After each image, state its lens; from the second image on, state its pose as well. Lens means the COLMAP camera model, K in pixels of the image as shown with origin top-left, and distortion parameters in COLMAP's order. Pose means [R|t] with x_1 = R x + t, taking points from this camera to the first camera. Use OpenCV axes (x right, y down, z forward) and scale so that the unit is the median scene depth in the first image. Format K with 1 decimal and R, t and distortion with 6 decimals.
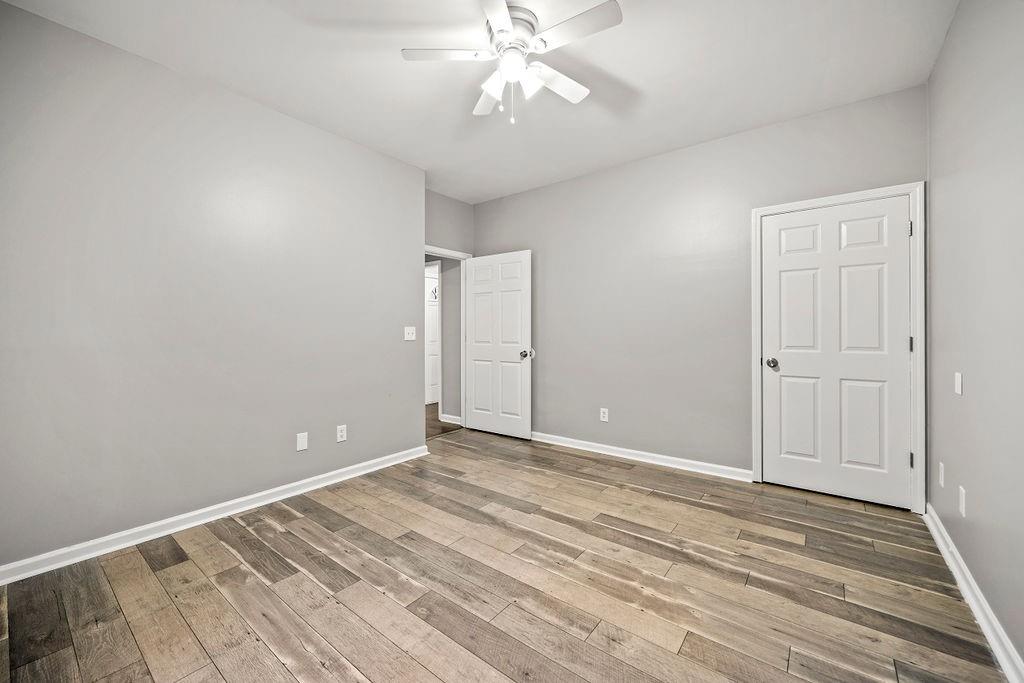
lens RADIAL K [[410.5, 0, 506.5], [0, 410.5, 334.2], [0, 0, 1]] dist [-0.011151, -0.000140]
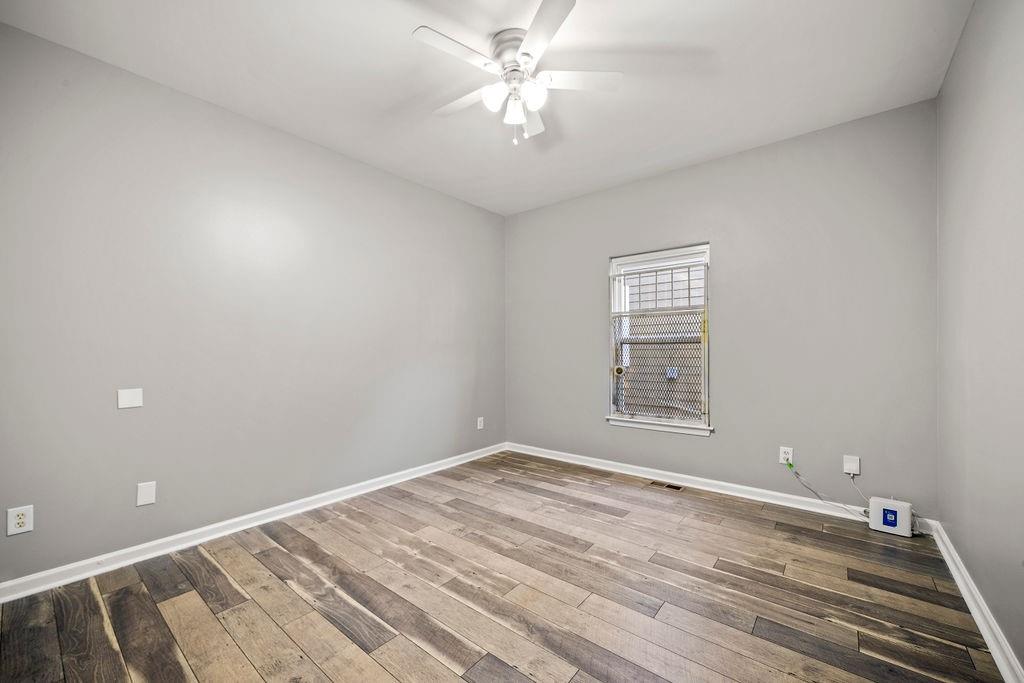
lens RADIAL K [[410.5, 0, 513.8], [0, 410.5, 341.3], [0, 0, 1]] dist [-0.011151, -0.000140]
pose [[-0.999941, 0.009644, 0.005029, 0.014711], [0.009574, 0.999860, -0.013696, -0.014233], [-0.005161, -0.013647, -0.999894, 2.027573]]
